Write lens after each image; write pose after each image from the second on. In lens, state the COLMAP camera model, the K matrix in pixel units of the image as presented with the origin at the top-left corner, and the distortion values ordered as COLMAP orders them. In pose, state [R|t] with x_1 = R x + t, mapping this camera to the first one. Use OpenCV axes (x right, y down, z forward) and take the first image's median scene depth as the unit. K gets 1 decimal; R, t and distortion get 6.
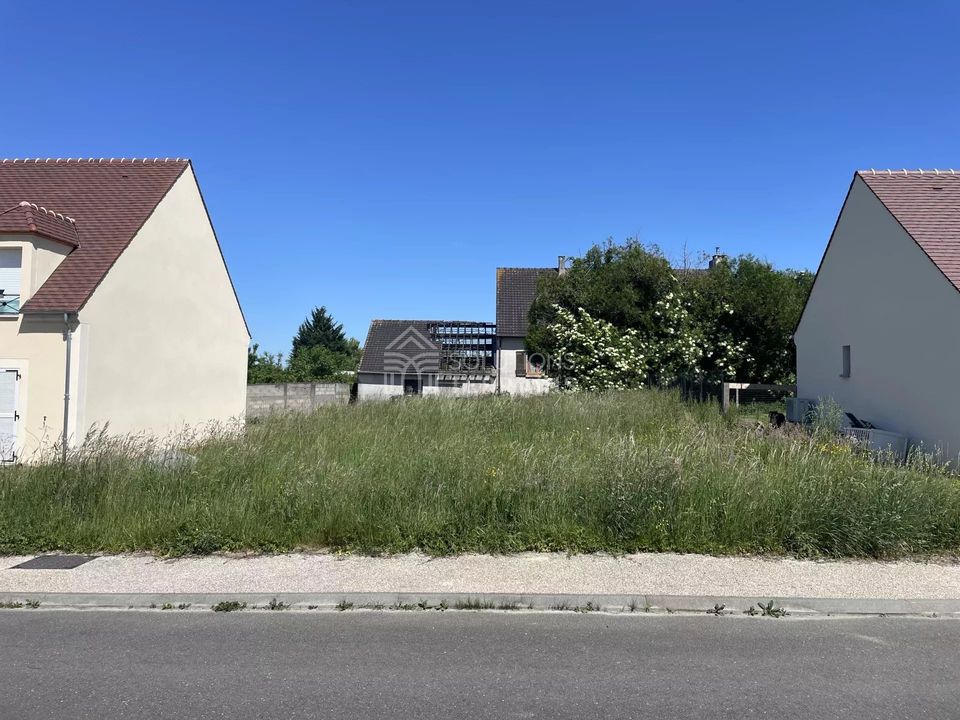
lens RADIAL K [[718.4, 0, 474.2], [0, 718.4, 356.6], [0, 0, 1]] dist [0.101806, -0.135014]
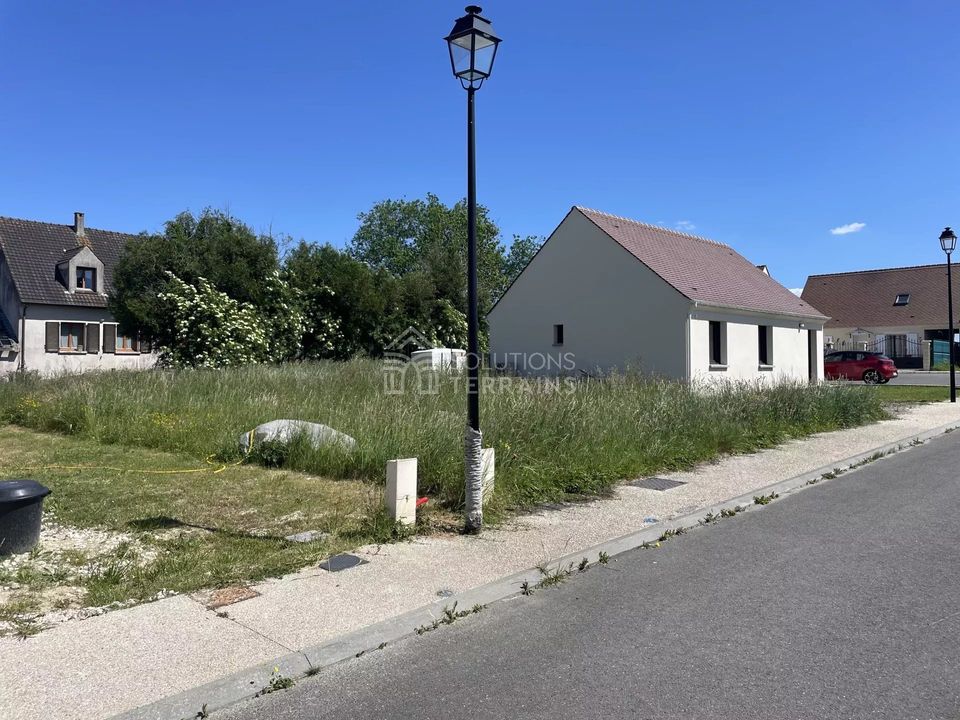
lens RADIAL K [[718.4, 0, 474.2], [0, 718.4, 356.6], [0, 0, 1]] dist [0.101806, -0.135014]
pose [[0.646296, -0.004132, 0.763076, -0.355915], [-0.015290, 0.999714, 0.018363, 0.013125], [-0.762934, -0.023535, 0.646048, 0.103726]]
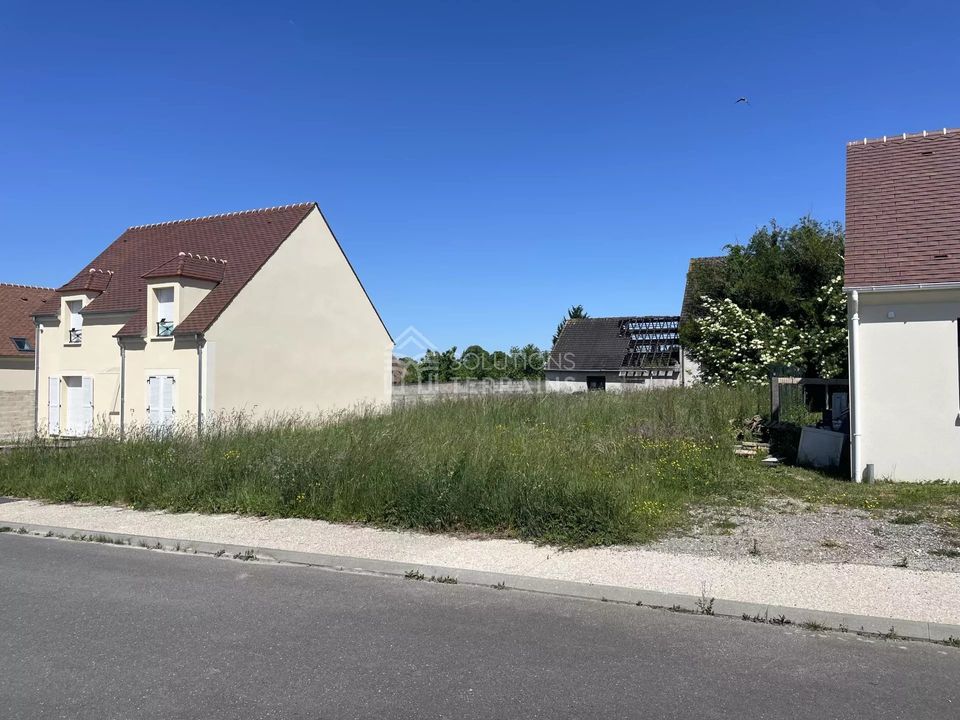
lens RADIAL K [[718.4, 0, 474.2], [0, 718.4, 356.6], [0, 0, 1]] dist [0.101806, -0.135014]
pose [[0.914721, -0.027125, -0.403174, 0.229099], [0.029674, 0.999560, 0.000074, -0.001447], [0.402994, -0.012031, 0.915123, -0.009707]]
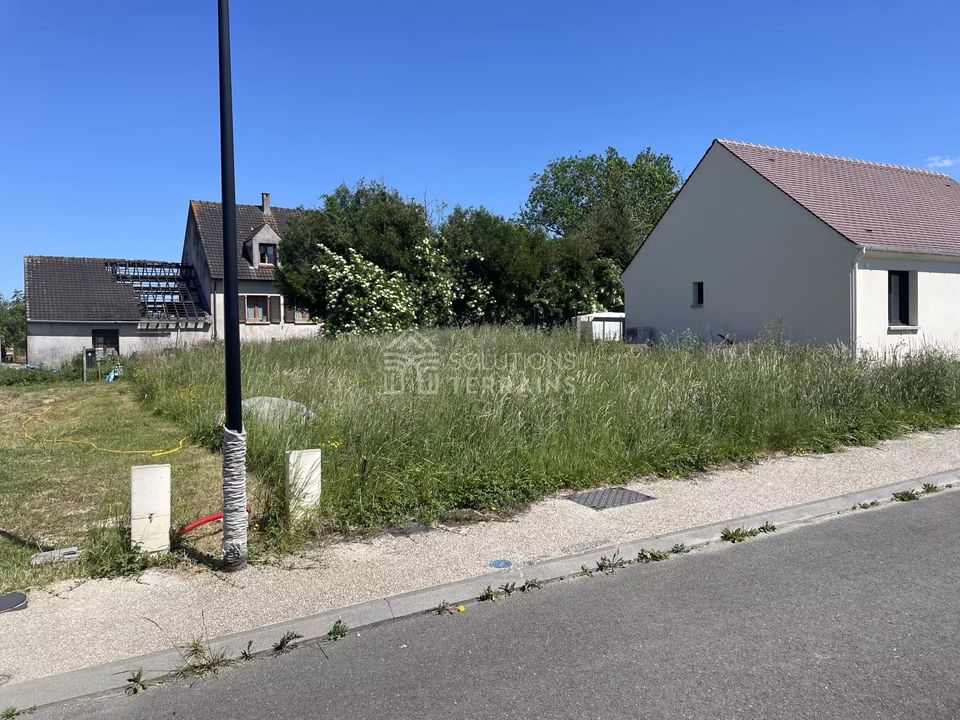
lens RADIAL K [[718.4, 0, 474.2], [0, 718.4, 356.6], [0, 0, 1]] dist [0.101806, -0.135014]
pose [[0.839973, -0.043050, 0.540919, -0.247687], [0.007412, 0.997665, 0.067892, 0.013086], [-0.542578, -0.053018, 0.838330, 0.085223]]
